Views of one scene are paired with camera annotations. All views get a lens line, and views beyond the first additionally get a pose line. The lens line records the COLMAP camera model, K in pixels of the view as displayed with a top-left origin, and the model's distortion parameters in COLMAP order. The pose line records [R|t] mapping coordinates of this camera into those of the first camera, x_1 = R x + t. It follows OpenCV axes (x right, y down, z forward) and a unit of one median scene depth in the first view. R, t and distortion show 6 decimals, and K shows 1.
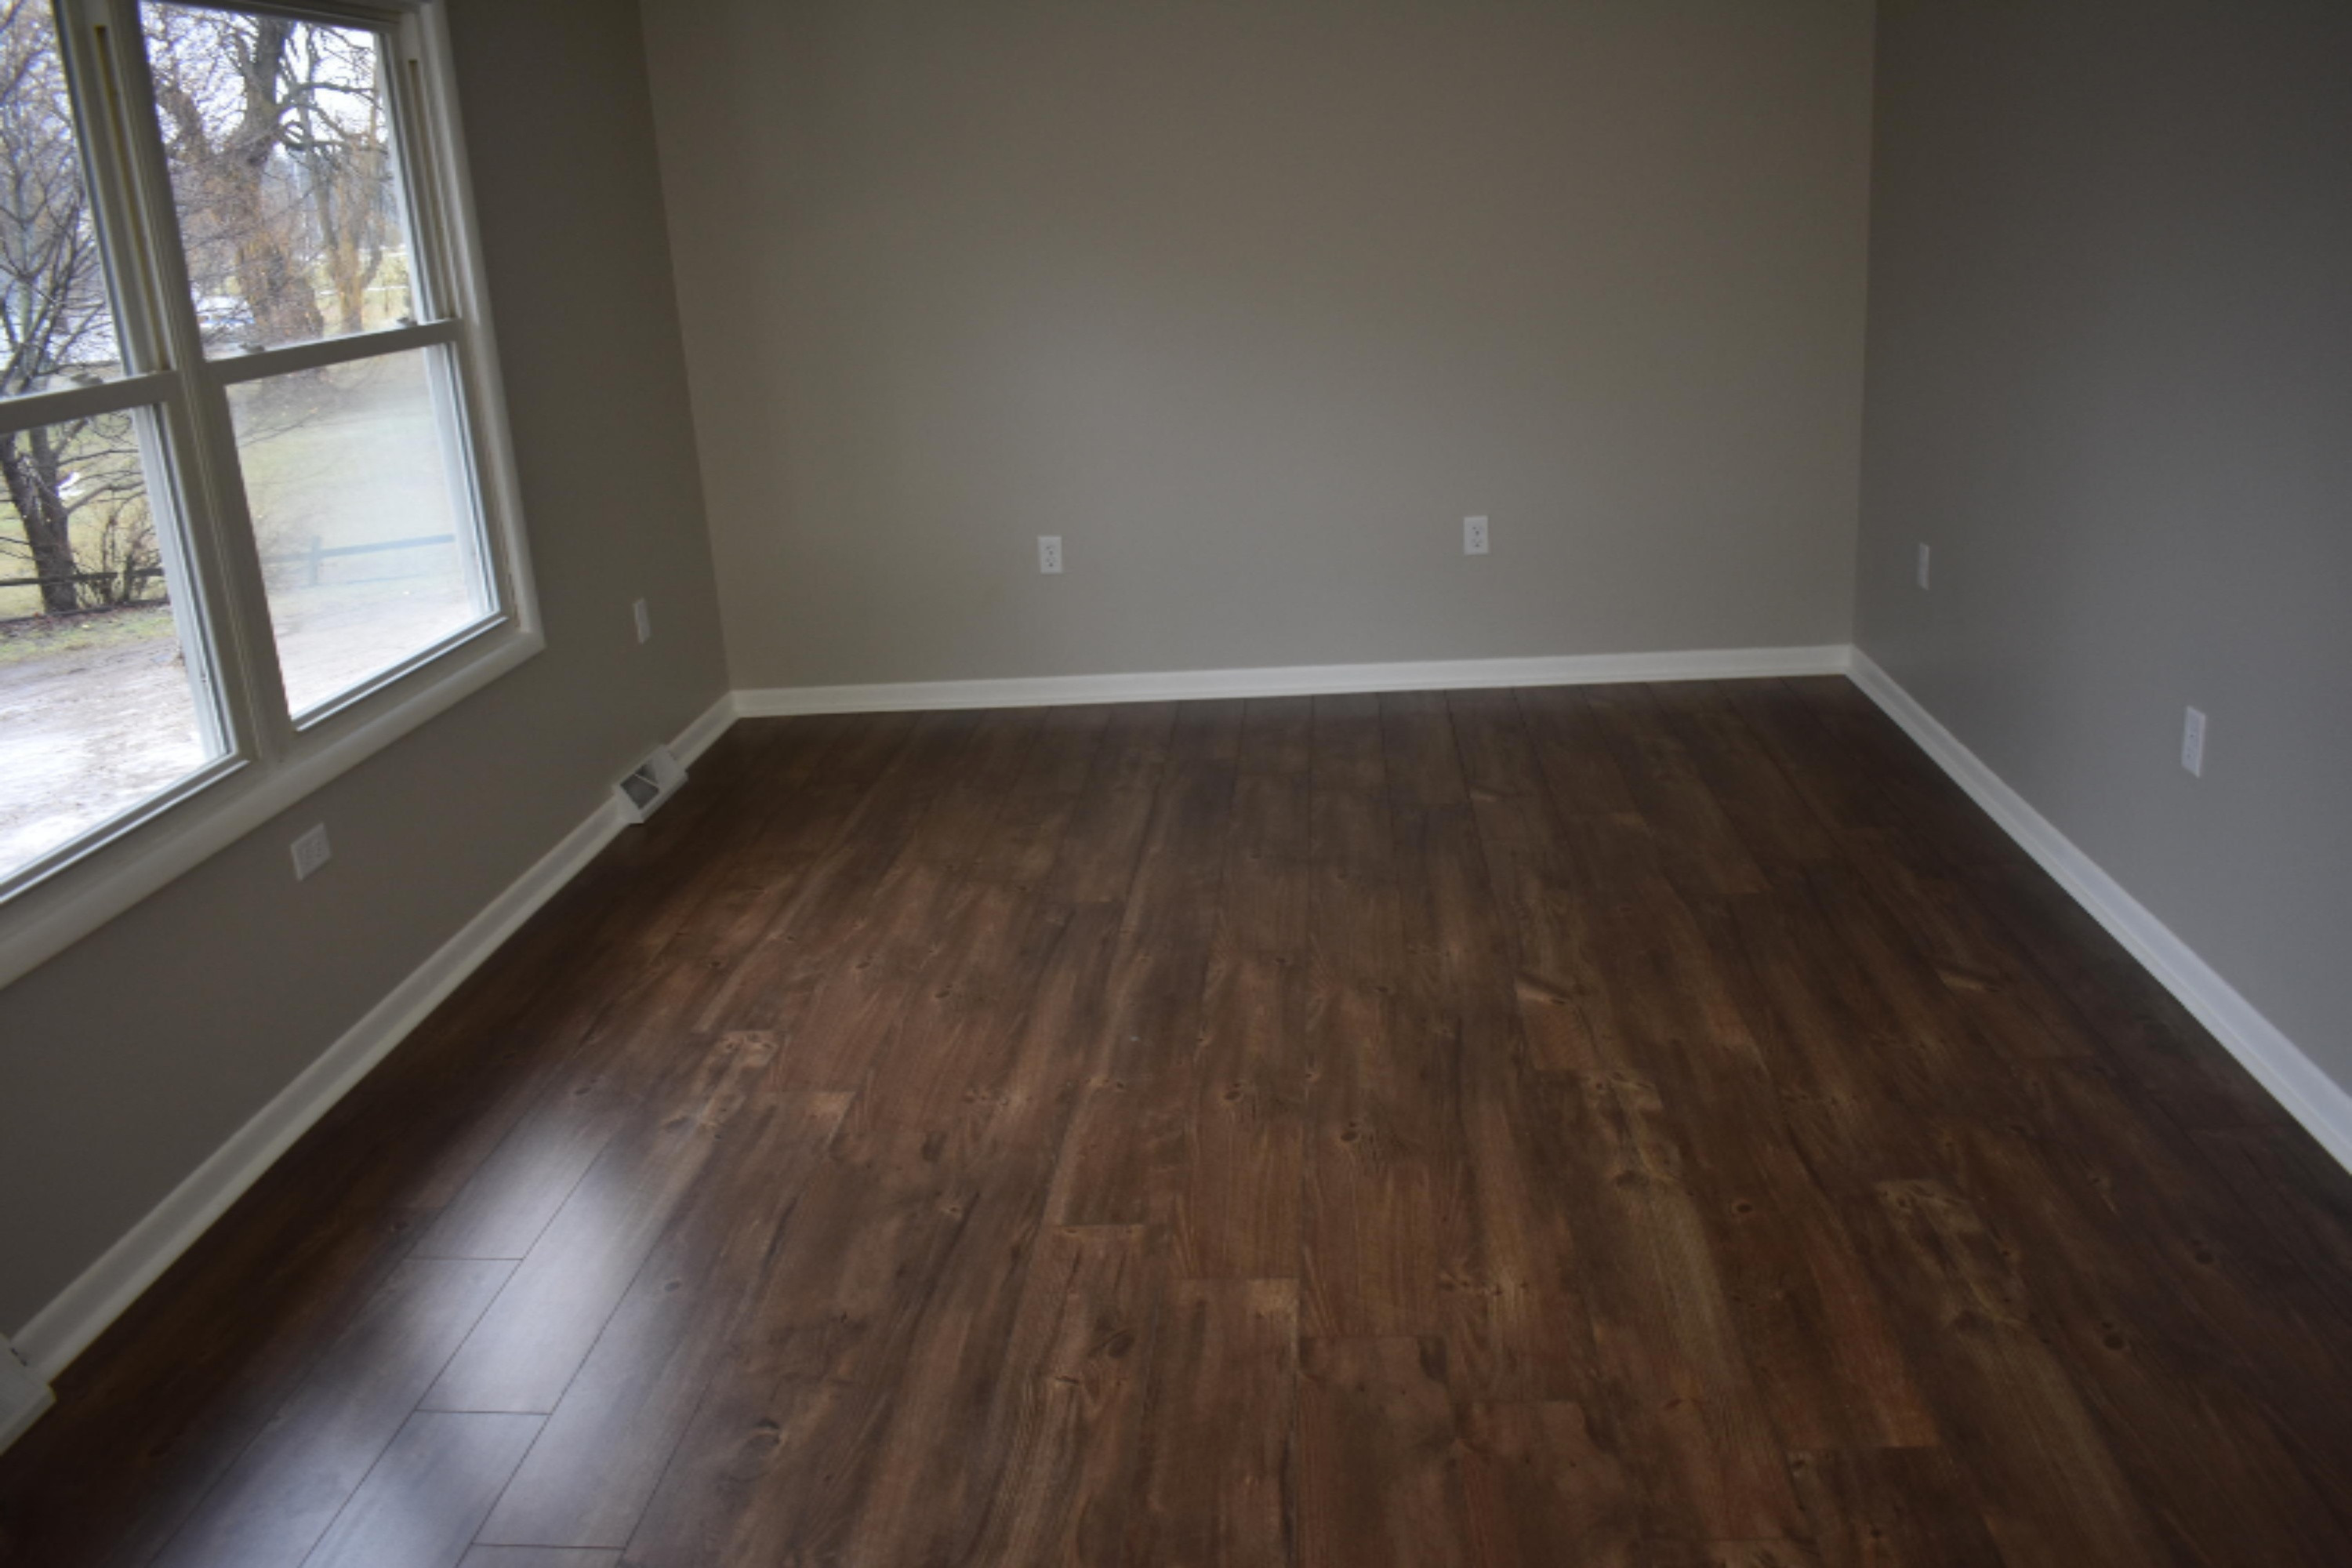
lens RADIAL K [[1844.8, 0, 1176.0], [0, 1844.8, 784.0], [0, 0, 1]] dist [-0.093122, 0.017552]
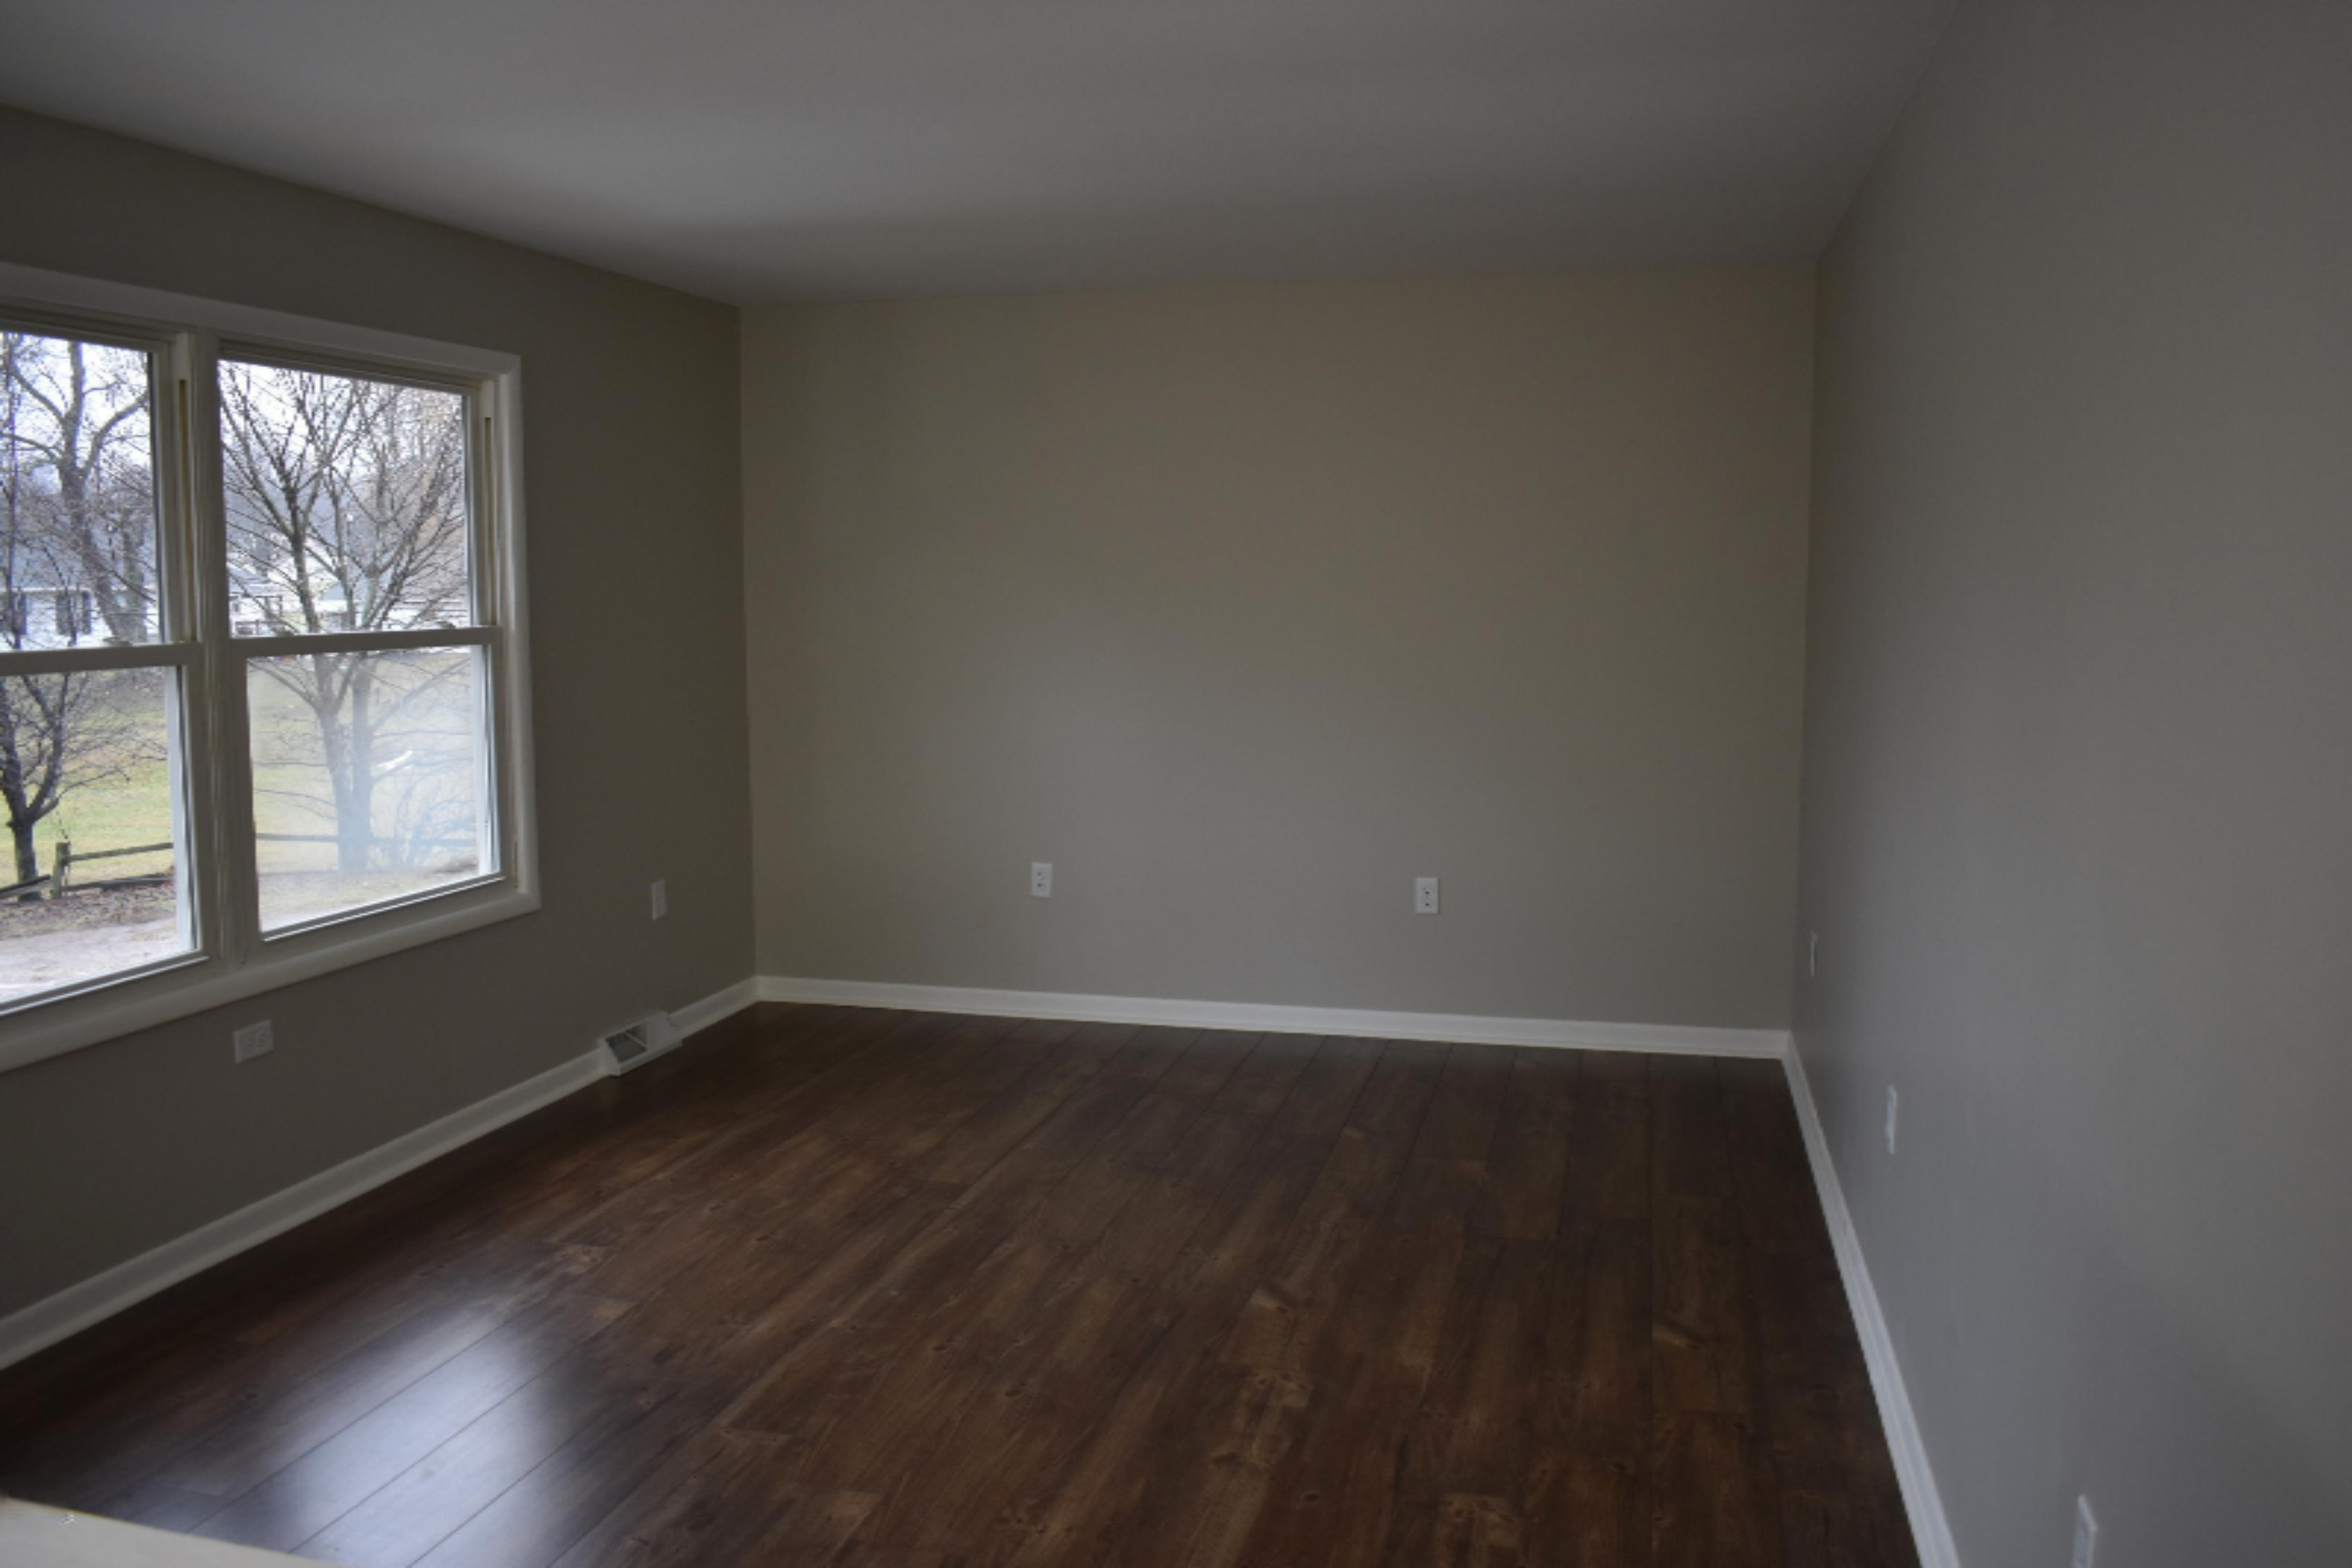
lens RADIAL K [[1844.8, 0, 1176.0], [0, 1844.8, 784.0], [0, 0, 1]] dist [-0.093122, 0.017552]
pose [[0.983498, 0.079241, -0.162643, 0.269274], [-0.109550, 0.976271, -0.186798, 0.023379], [0.143981, 0.201533, 0.968842, -0.093285]]
